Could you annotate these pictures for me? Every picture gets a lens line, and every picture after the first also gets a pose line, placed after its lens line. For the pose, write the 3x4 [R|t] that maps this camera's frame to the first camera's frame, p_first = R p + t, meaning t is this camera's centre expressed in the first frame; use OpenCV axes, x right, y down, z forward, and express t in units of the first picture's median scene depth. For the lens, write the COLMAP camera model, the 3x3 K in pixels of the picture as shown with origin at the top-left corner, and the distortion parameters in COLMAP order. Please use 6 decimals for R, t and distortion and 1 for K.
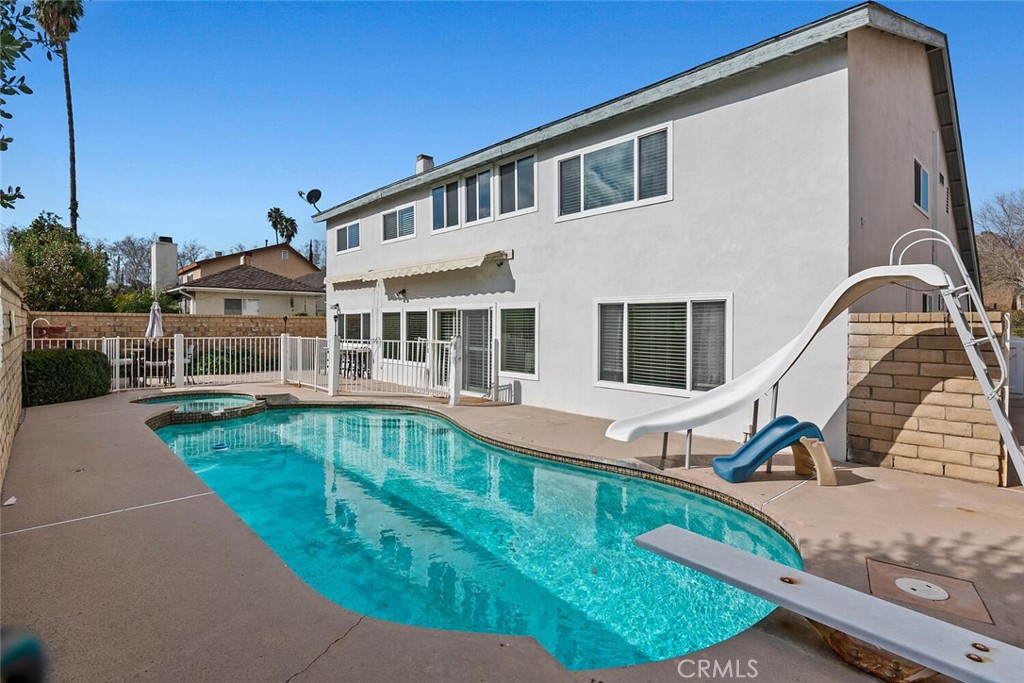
lens RADIAL K [[509.5, 0, 519.9], [0, 509.5, 339.8], [0, 0, 1]] dist [-0.002755, -0.000685]
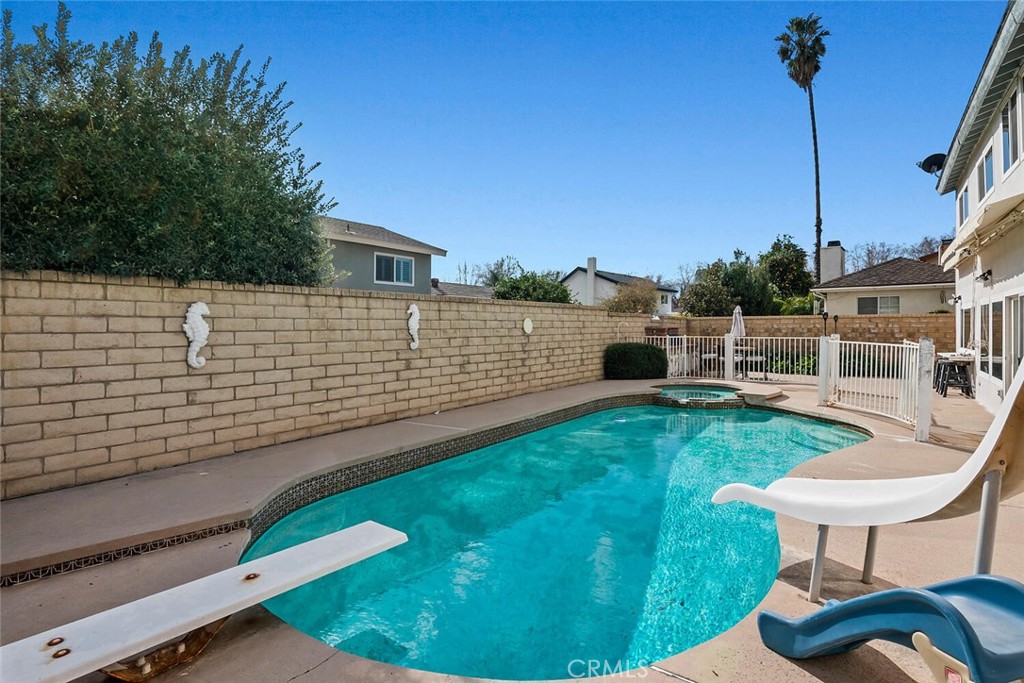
lens RADIAL K [[536.8, 0, 546.9], [0, 536.8, 338.6], [0, 0, 1]] dist [-0.000022, 0.000005]
pose [[0.252040, 0.012425, -0.967637, 0.286491], [-0.019982, 0.999771, 0.007633, -0.001276], [0.967510, 0.017412, 0.252231, 0.220095]]
